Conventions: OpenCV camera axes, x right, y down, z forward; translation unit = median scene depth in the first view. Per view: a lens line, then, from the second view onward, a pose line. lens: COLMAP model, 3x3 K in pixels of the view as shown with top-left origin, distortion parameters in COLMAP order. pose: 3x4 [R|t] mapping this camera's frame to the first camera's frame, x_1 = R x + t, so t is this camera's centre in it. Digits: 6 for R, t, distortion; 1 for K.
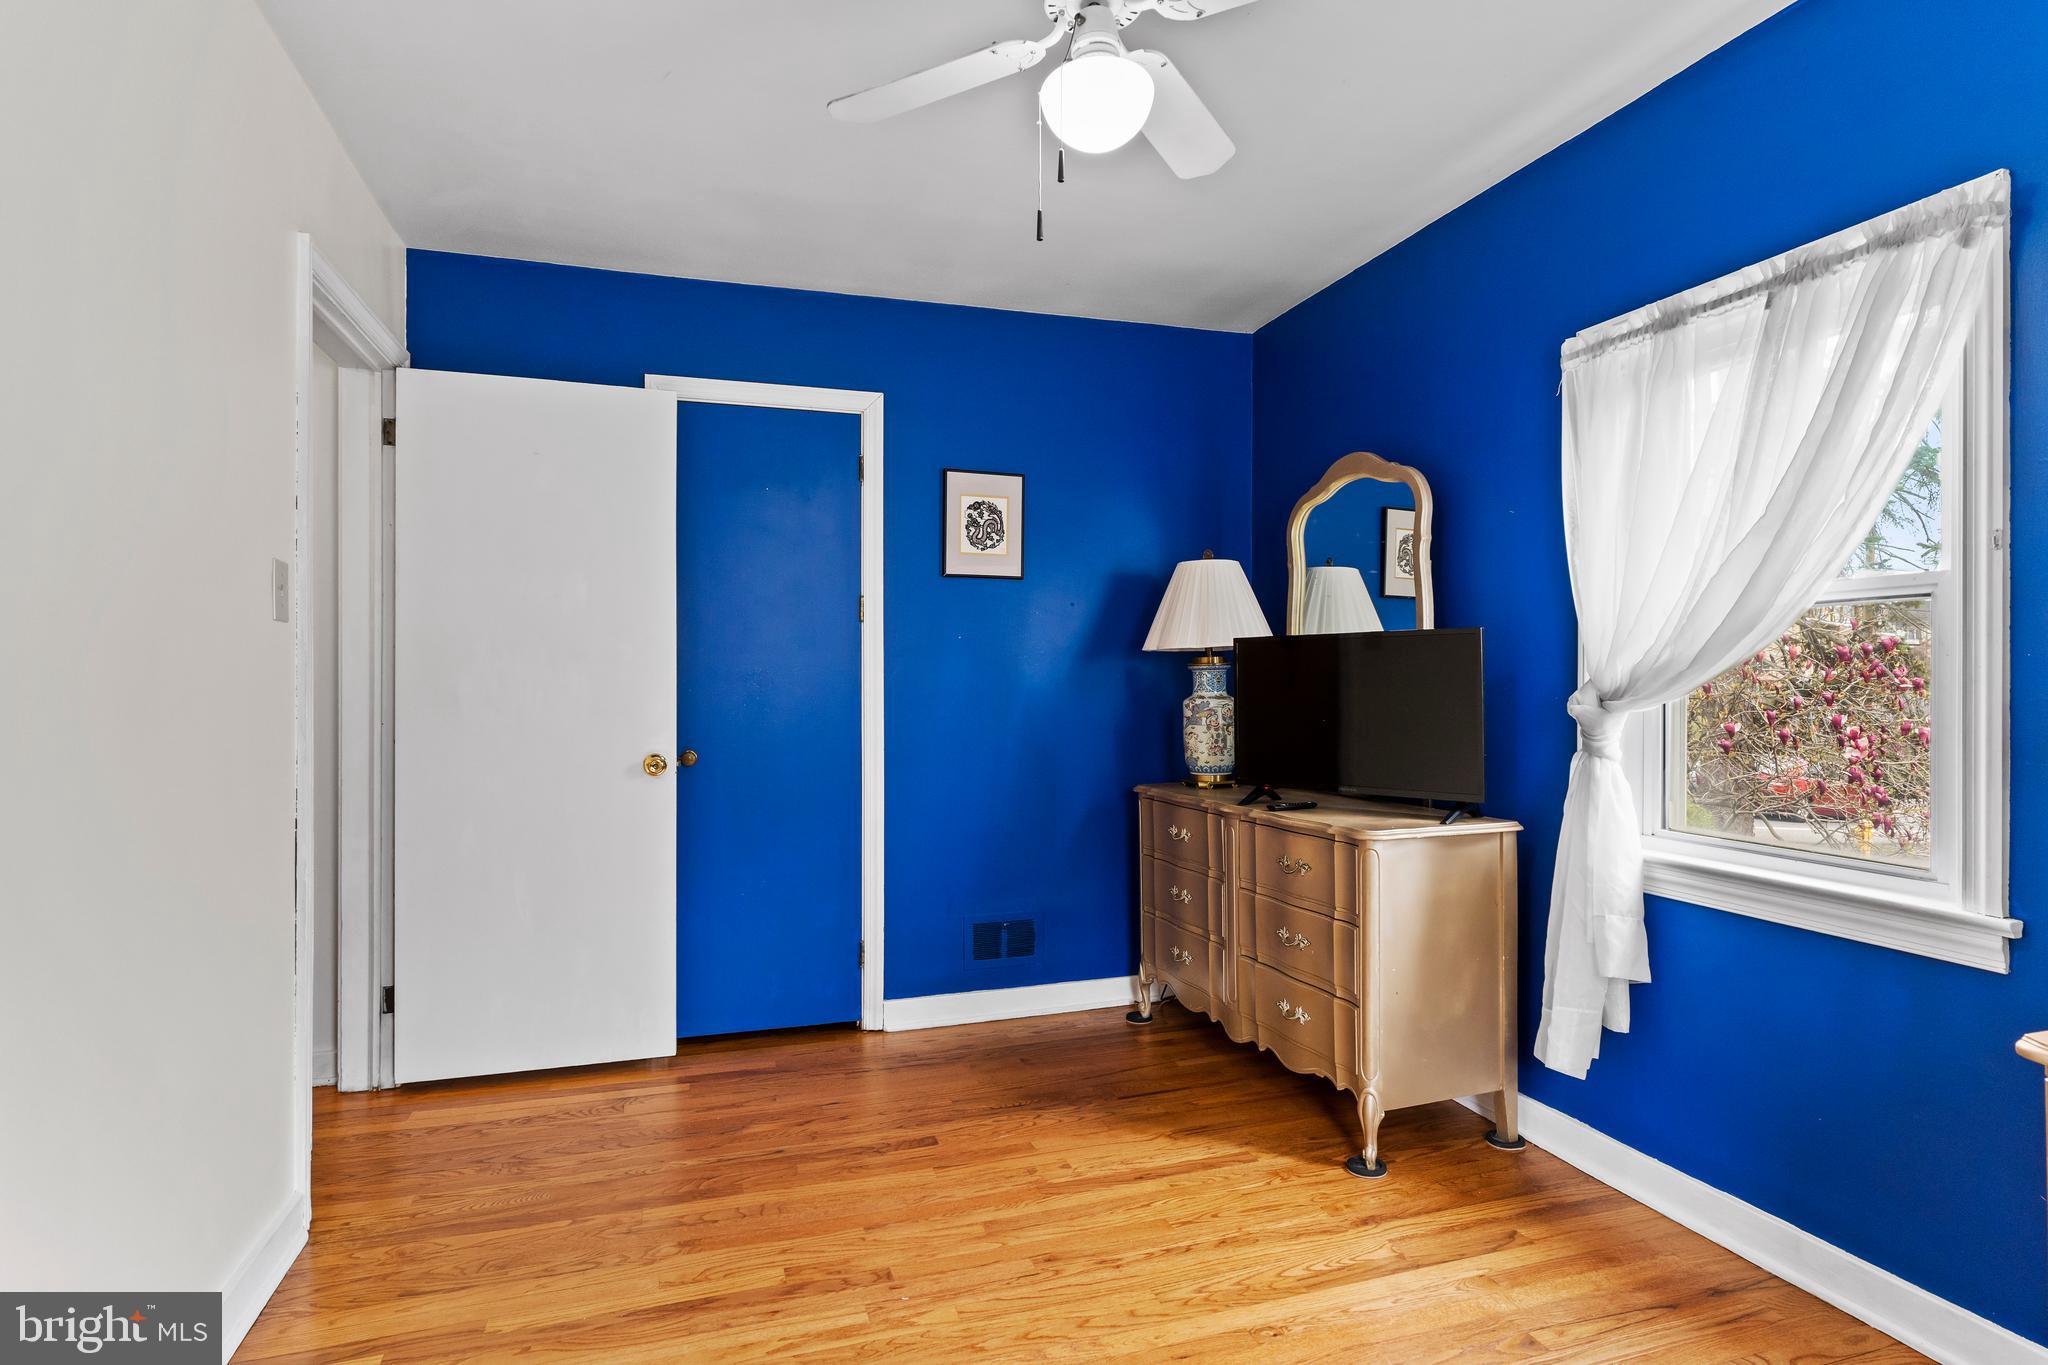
lens RADIAL K [[1046.2, 0, 1015.5], [0, 1046.2, 688.9], [0, 0, 1]] dist [-0.006056, 0.000060]
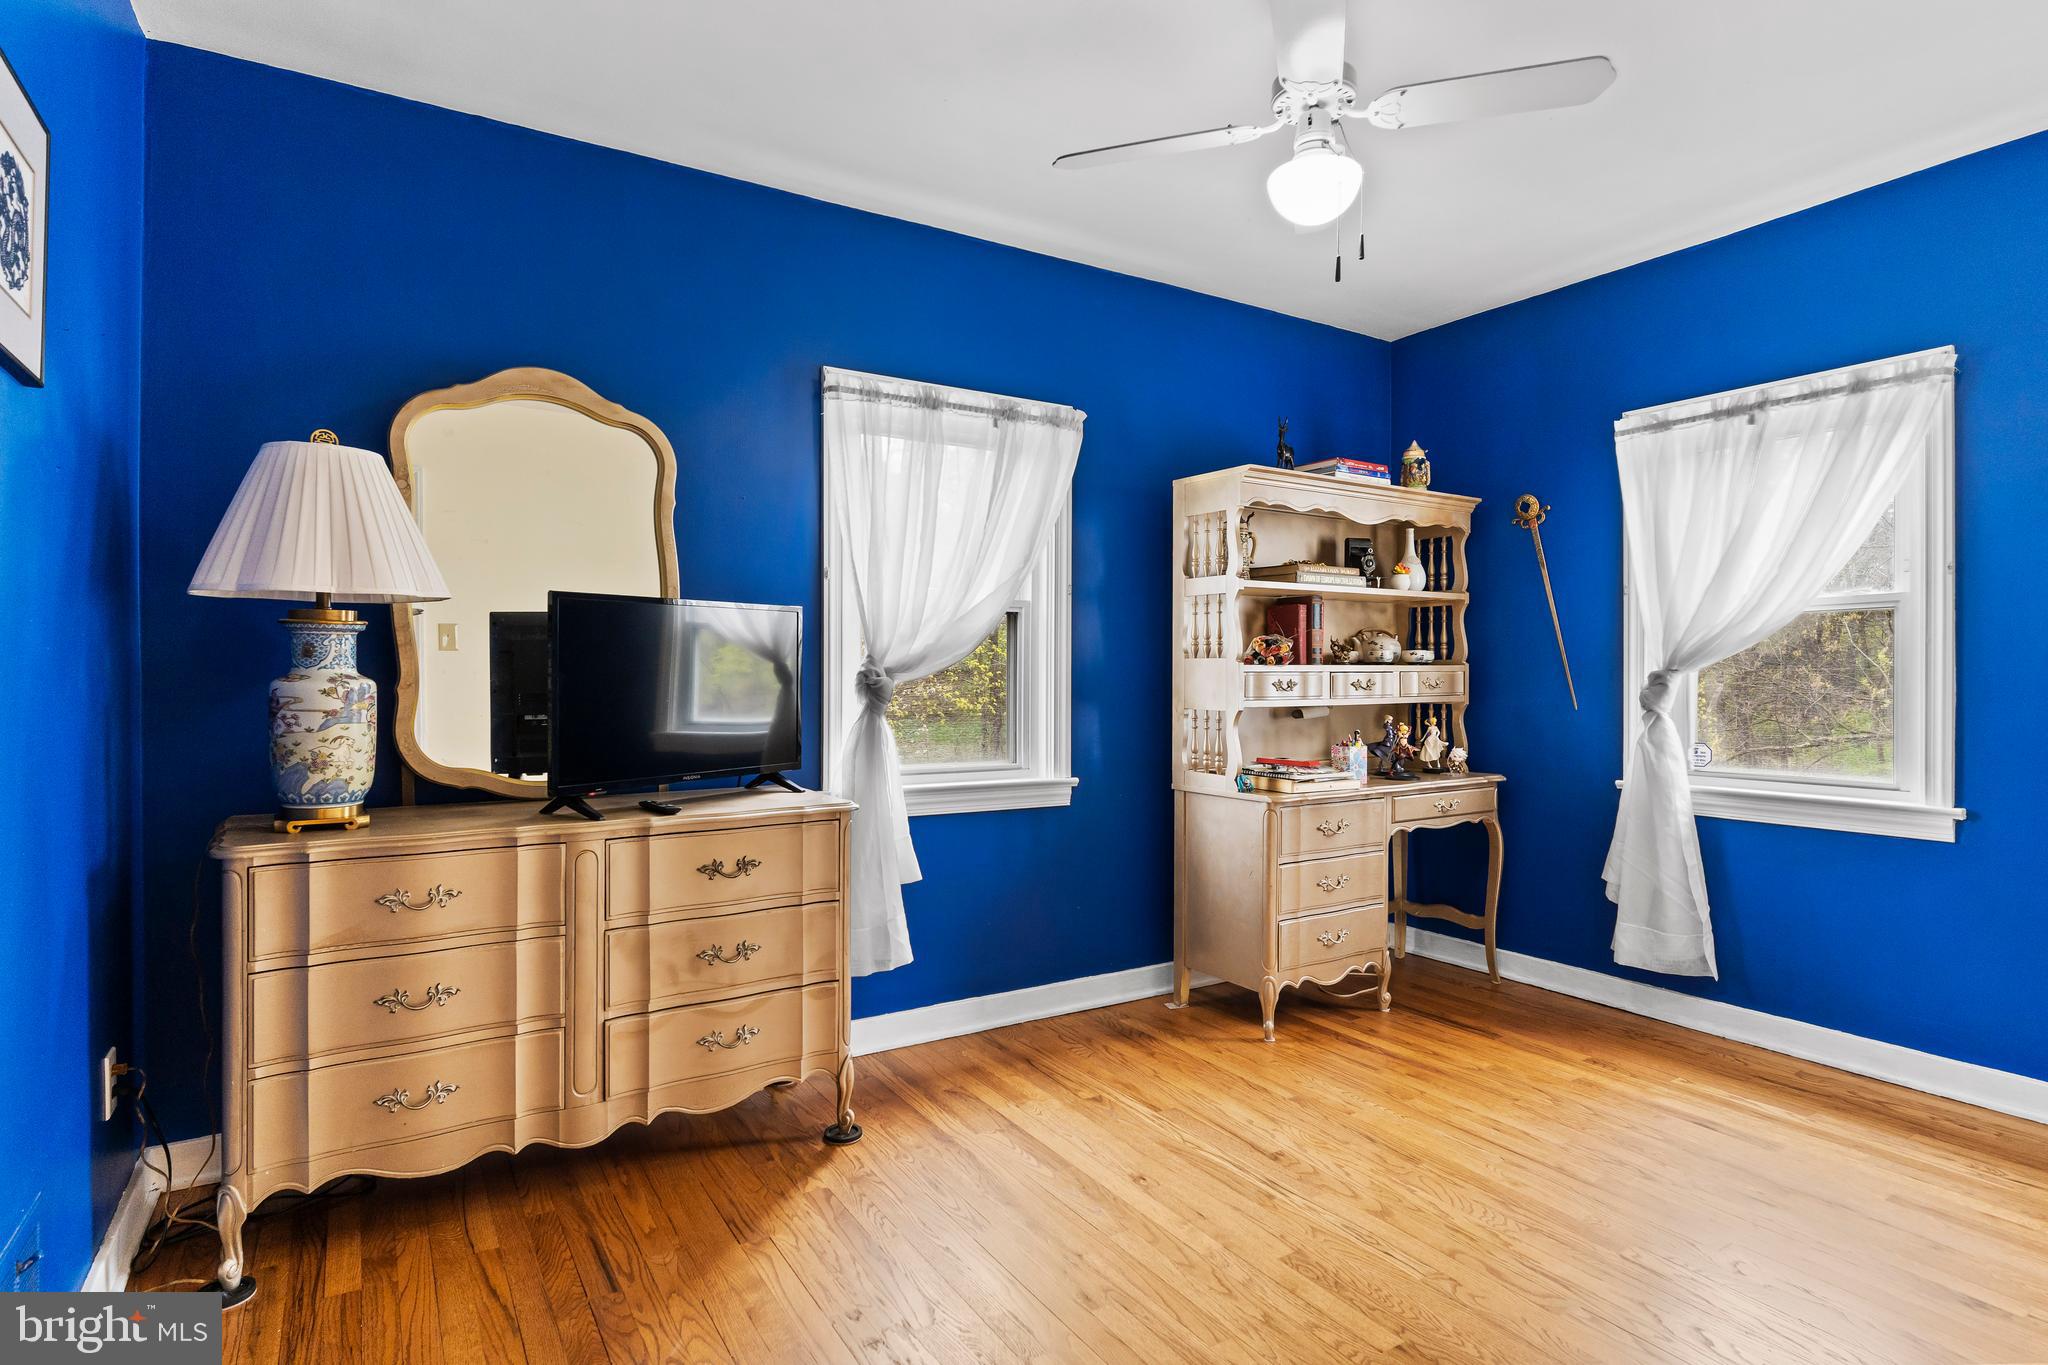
lens RADIAL K [[1073.2, 0, 1024.0], [0, 1073.2, 682.5], [0, 0, 1]] dist [0.000606, 0.000230]
pose [[-0.242721, -0.022482, 0.969836, -0.721795], [-0.005853, 0.999747, 0.021710, -0.007415], [-0.970078, -0.000407, -0.242791, 1.092860]]
